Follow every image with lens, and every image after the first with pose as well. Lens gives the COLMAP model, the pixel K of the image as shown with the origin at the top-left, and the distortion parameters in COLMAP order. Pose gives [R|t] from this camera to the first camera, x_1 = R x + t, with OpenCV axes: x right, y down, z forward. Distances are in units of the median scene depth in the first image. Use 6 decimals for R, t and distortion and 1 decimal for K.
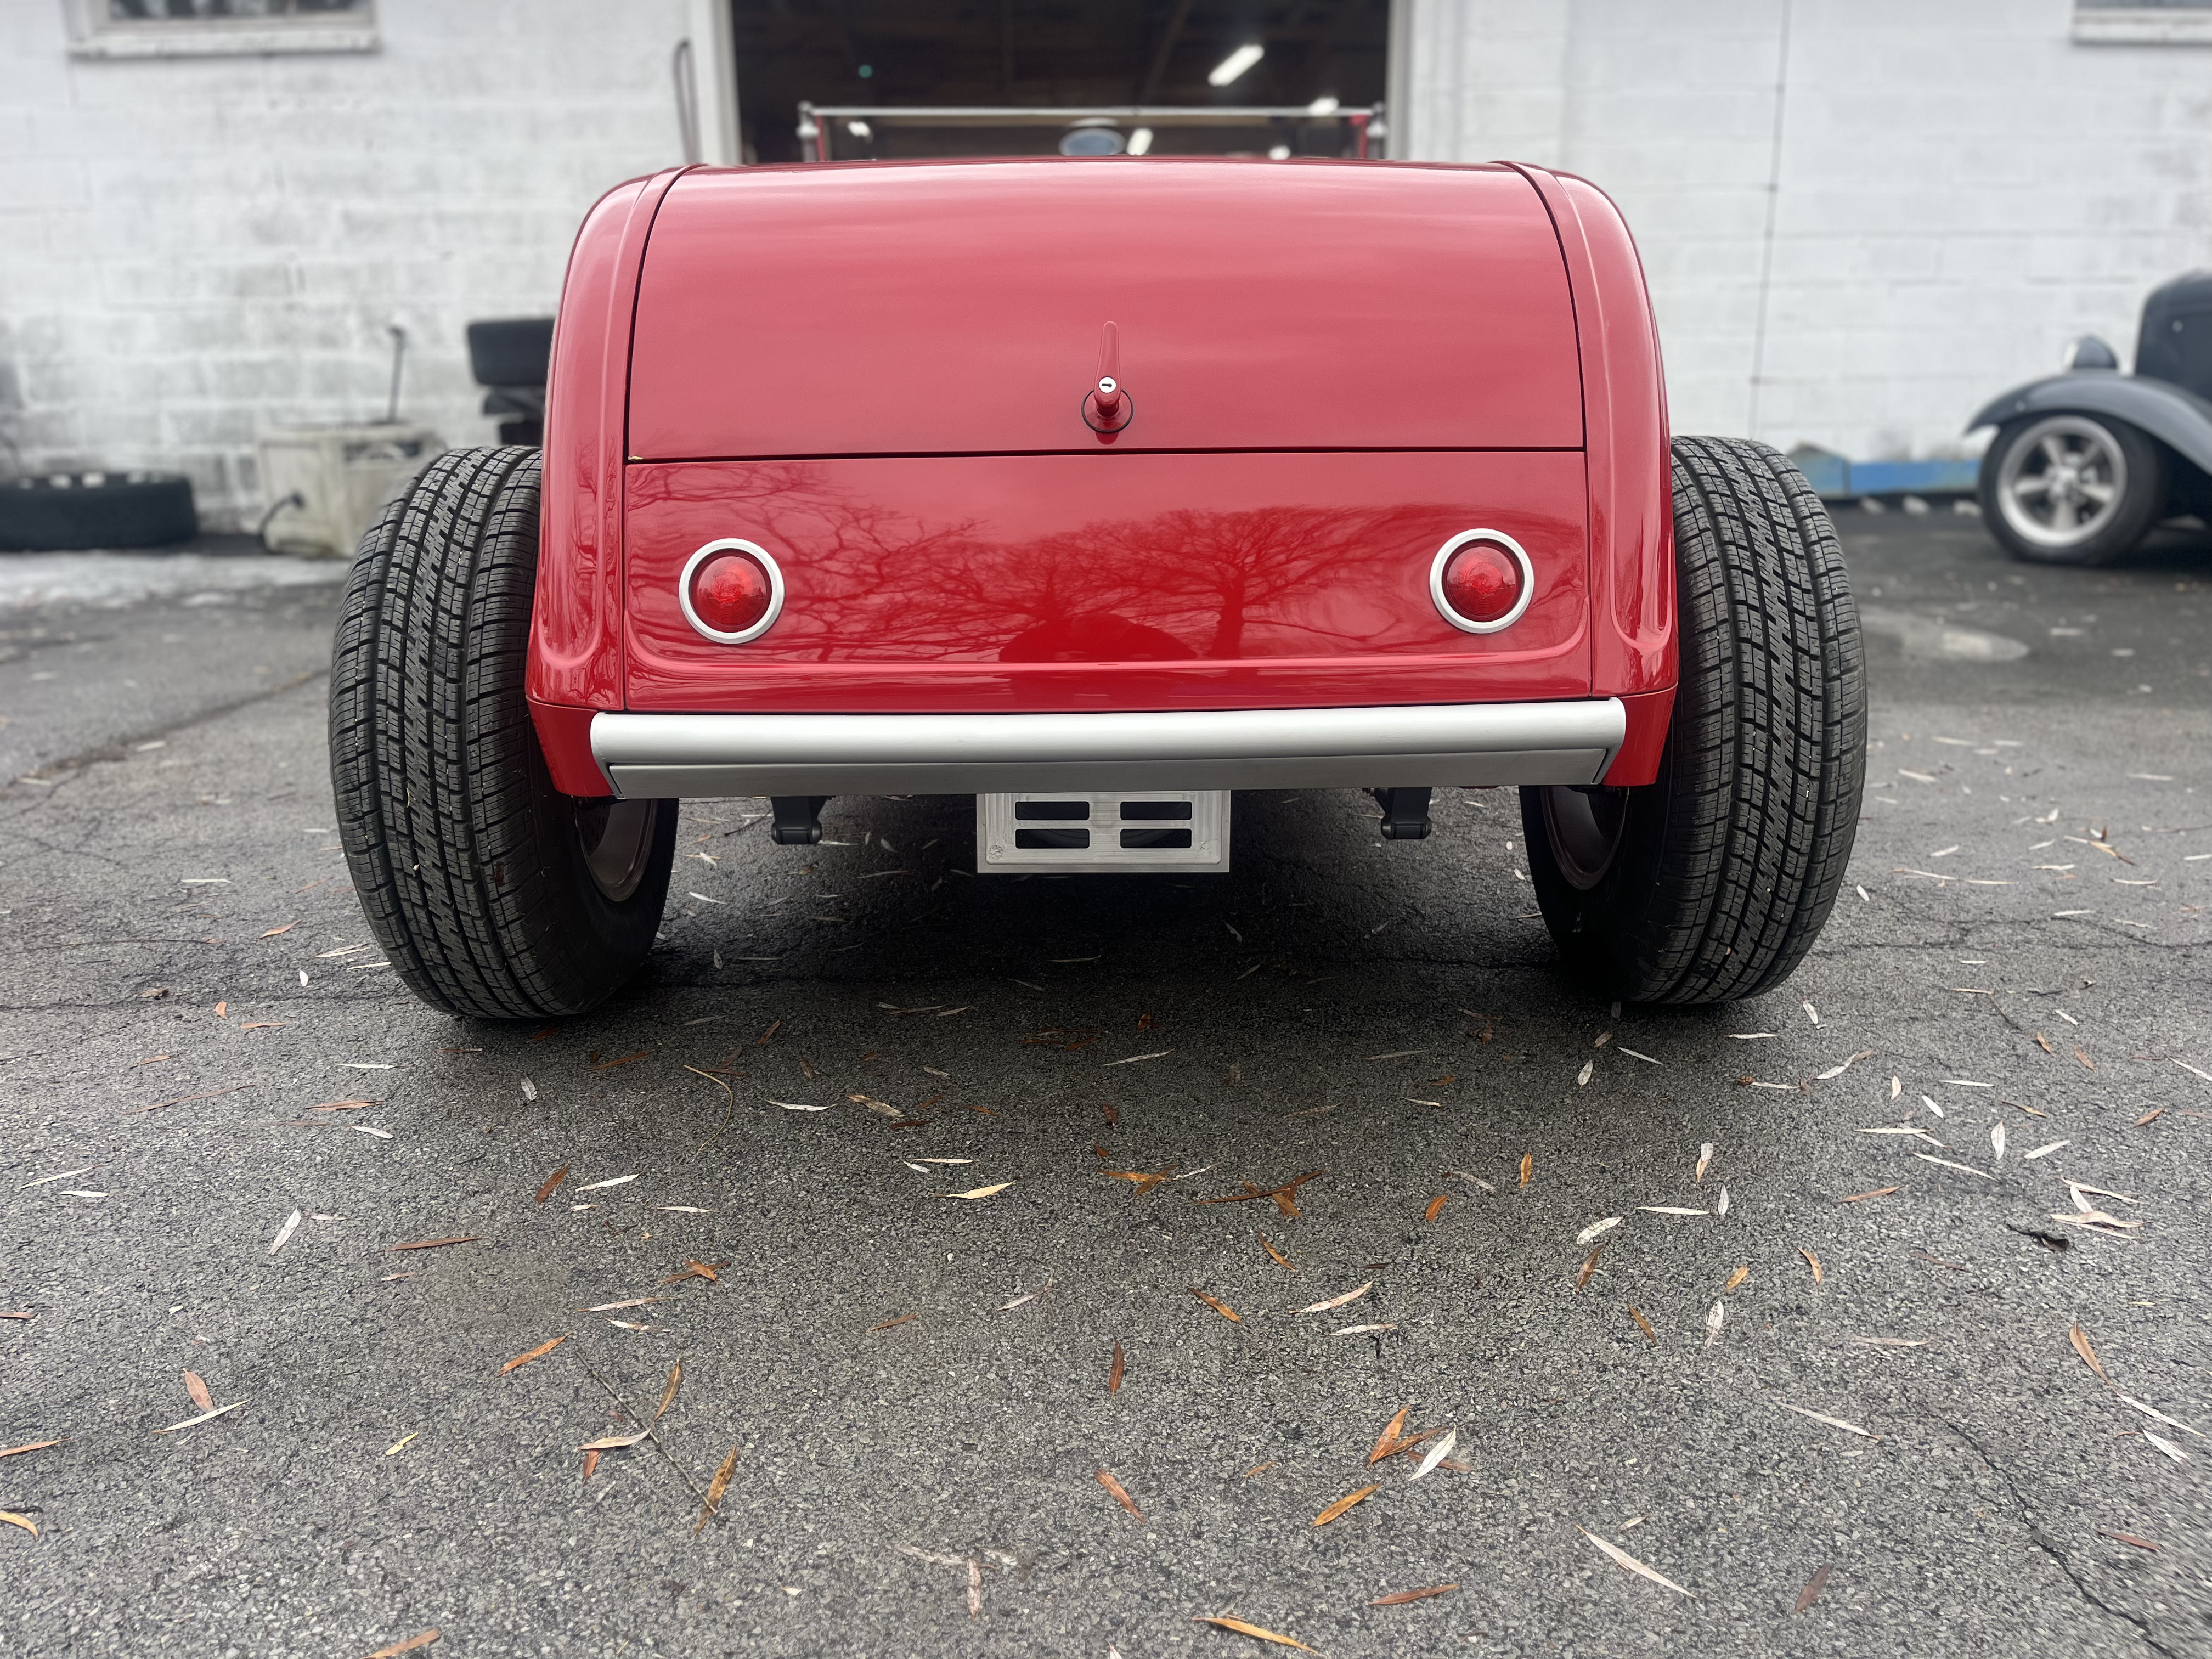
lens RADIAL K [[1684.9, 0, 1104.0], [0, 1684.9, 848.6], [0, 0, 1]] dist [0.090984, -0.130991]
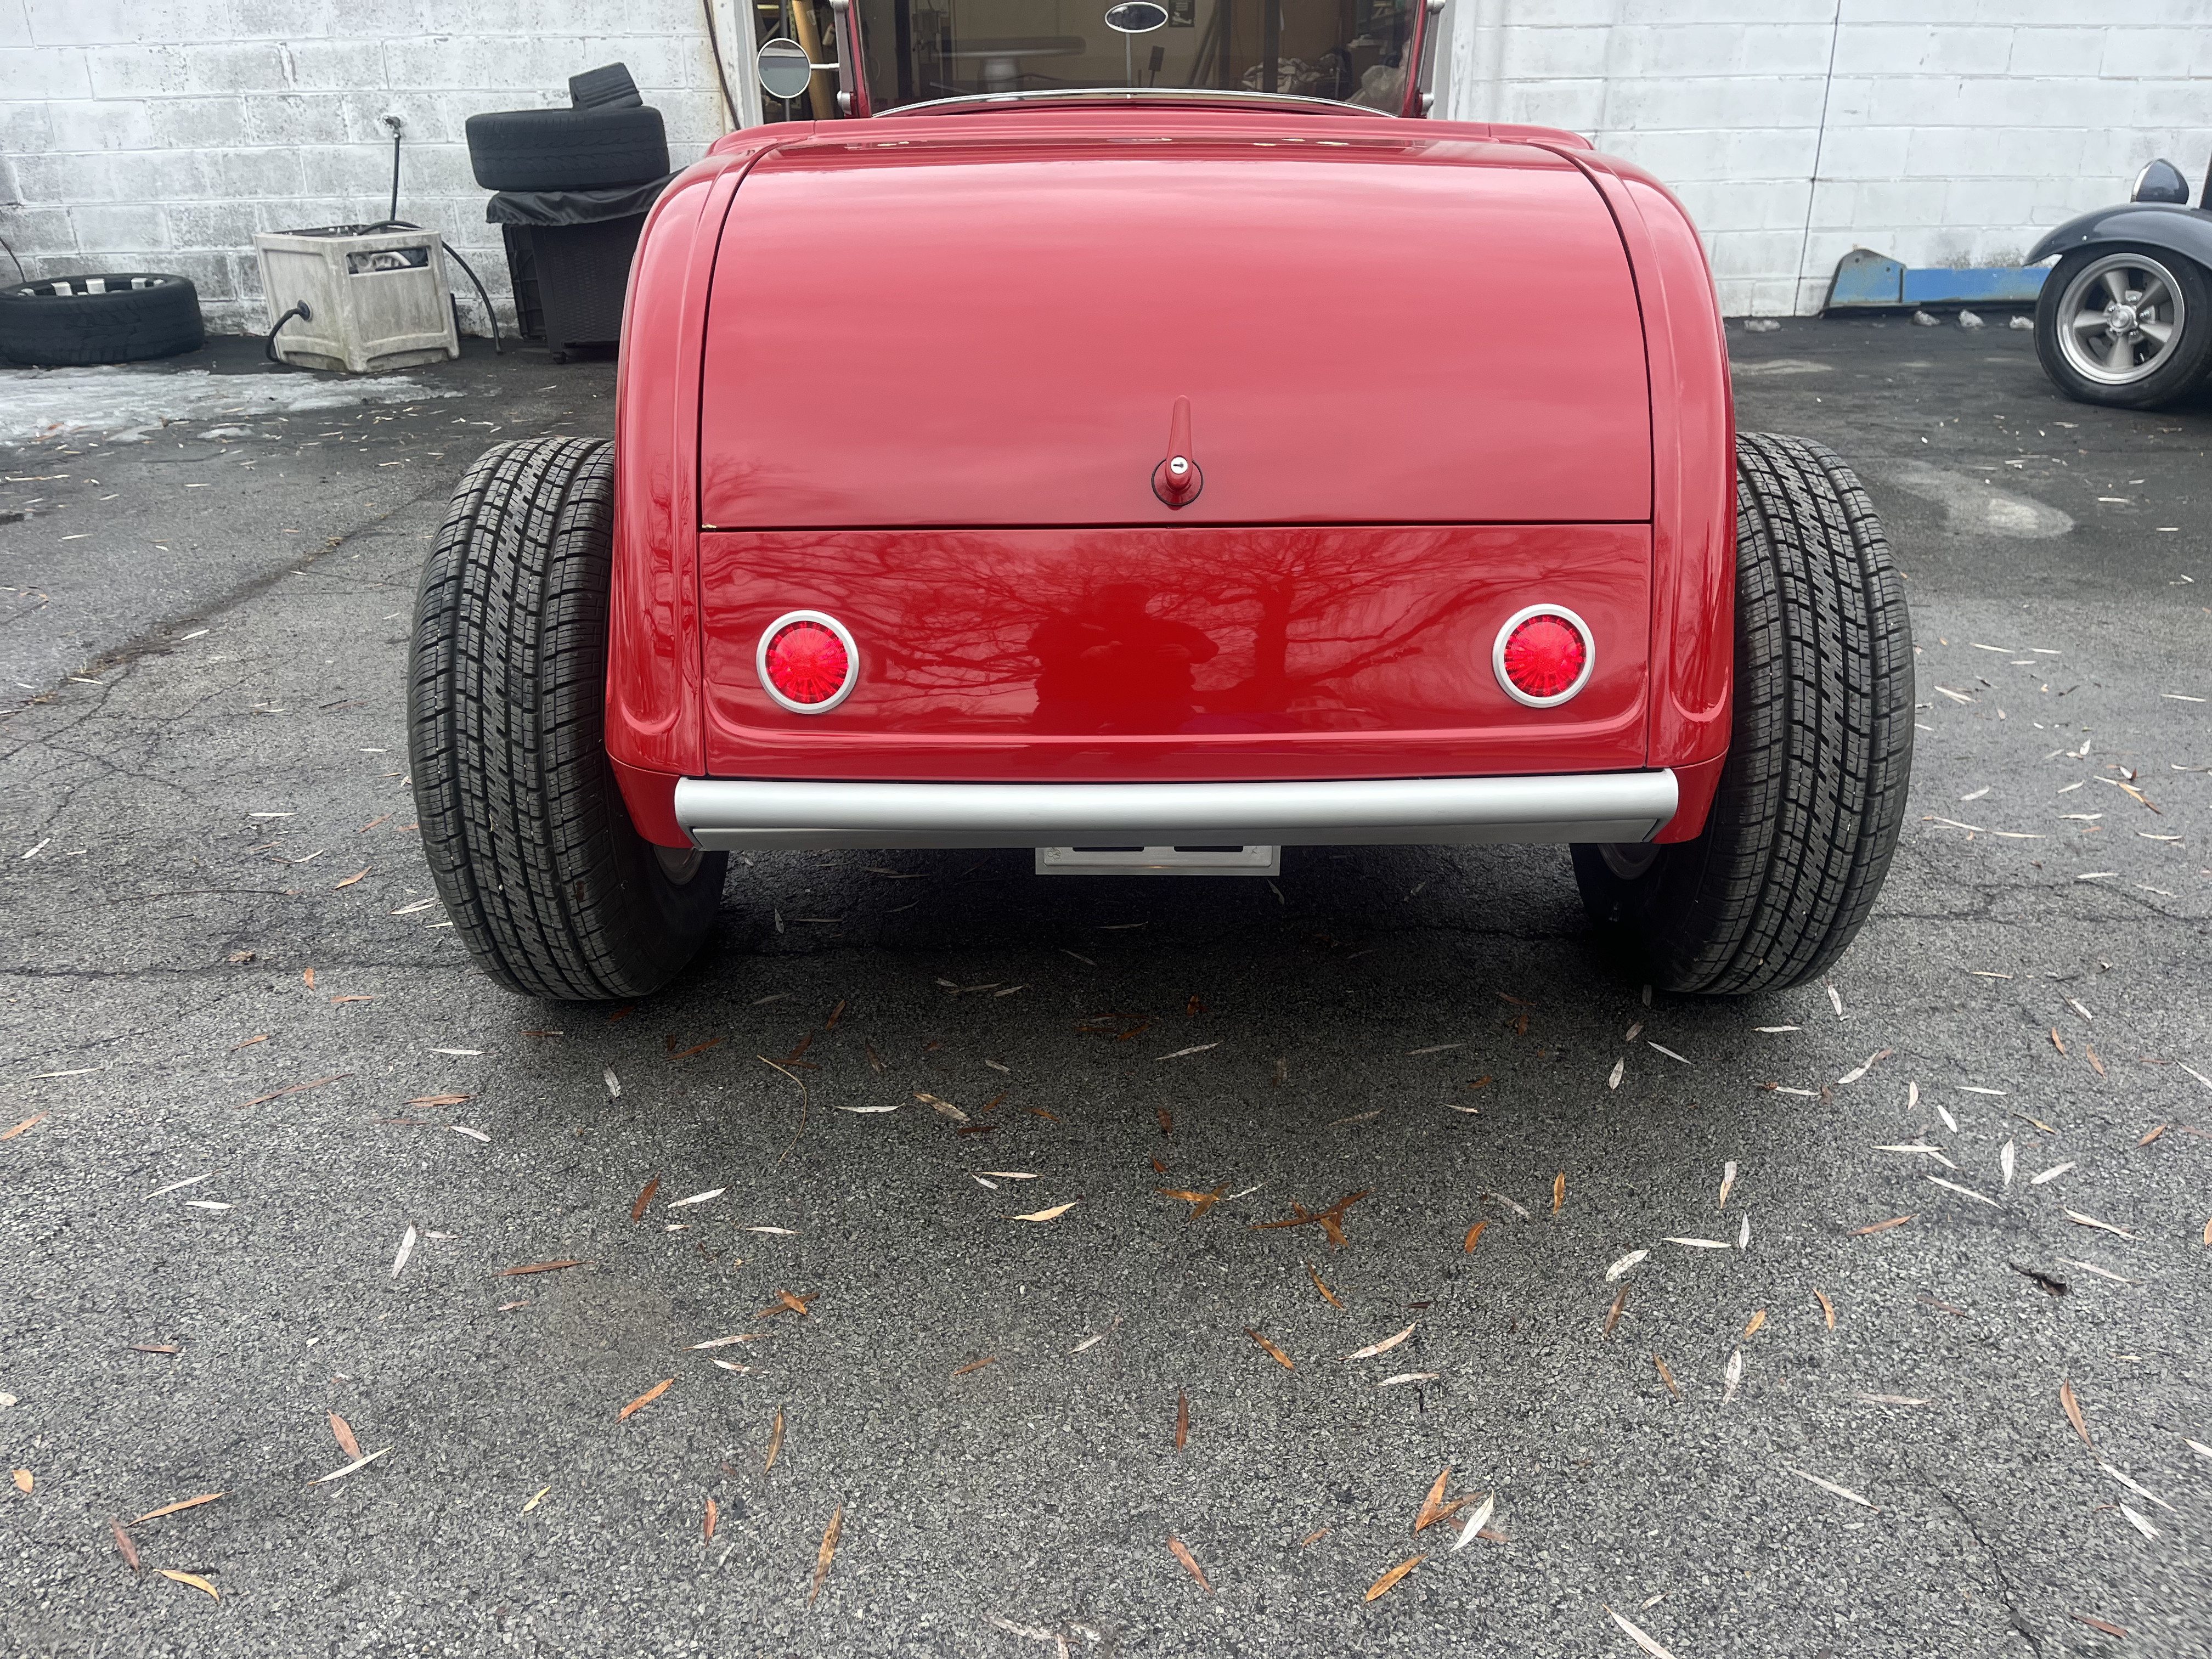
lens RADIAL K [[1684.9, 0, 1104.0], [0, 1684.9, 848.6], [0, 0, 1]] dist [0.090984, -0.130991]
pose [[0.999954, 0.007440, -0.006053, -0.029830], [-0.006500, 0.989737, 0.142750, -0.165512], [0.007053, -0.142704, 0.989740, -0.022106]]
